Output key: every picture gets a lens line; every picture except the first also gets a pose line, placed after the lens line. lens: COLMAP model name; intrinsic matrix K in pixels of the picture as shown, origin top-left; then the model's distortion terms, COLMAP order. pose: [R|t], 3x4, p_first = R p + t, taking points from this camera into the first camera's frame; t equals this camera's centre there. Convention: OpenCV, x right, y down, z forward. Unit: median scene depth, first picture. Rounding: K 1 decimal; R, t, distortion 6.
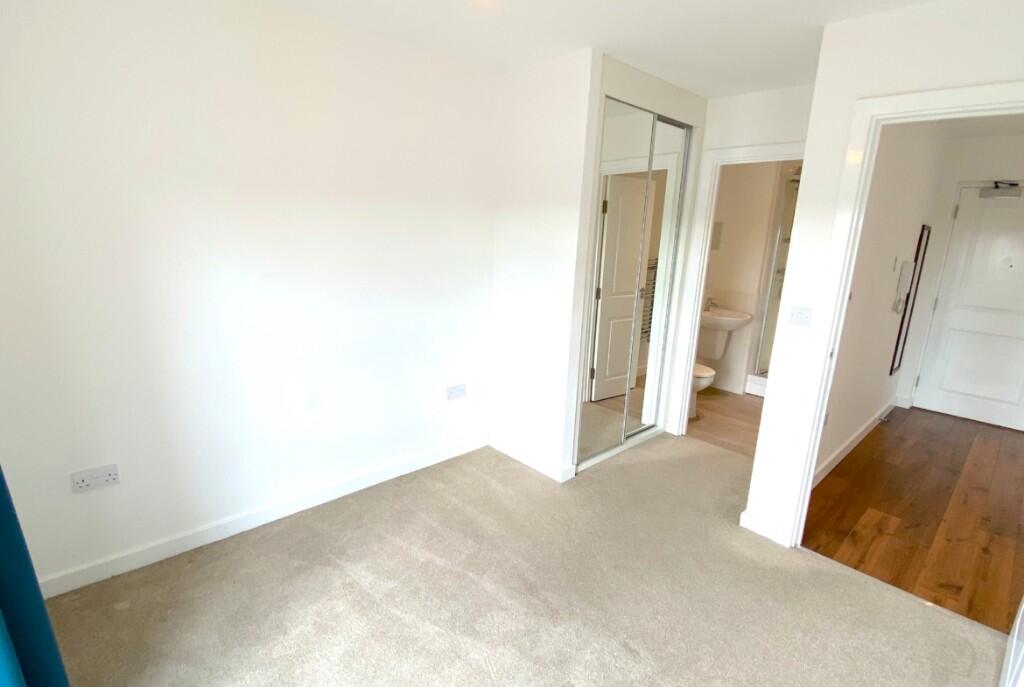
lens RADIAL K [[493.5, 0, 507.8], [0, 493.5, 347.5], [0, 0, 1]] dist [0.051418, -0.036453]
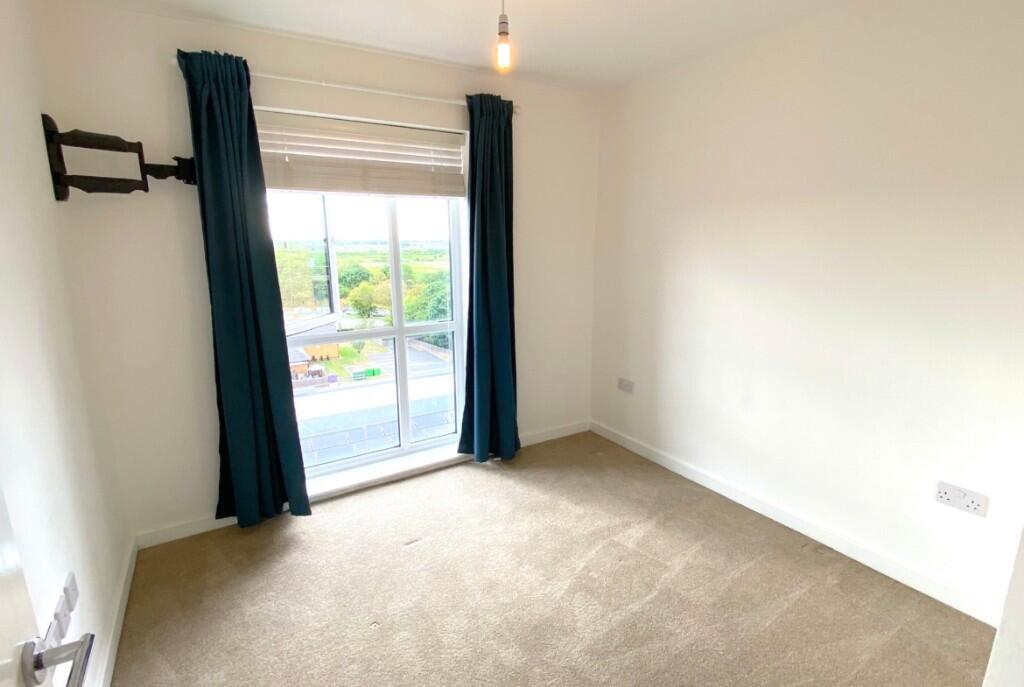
lens RADIAL K [[493.5, 0, 507.8], [0, 493.5, 347.5], [0, 0, 1]] dist [0.051418, -0.036453]
pose [[-0.191596, 0.178553, -0.965096, 0.866062], [-0.226781, 0.948650, 0.220532, -0.145718], [0.954914, 0.261118, -0.141265, 0.804627]]
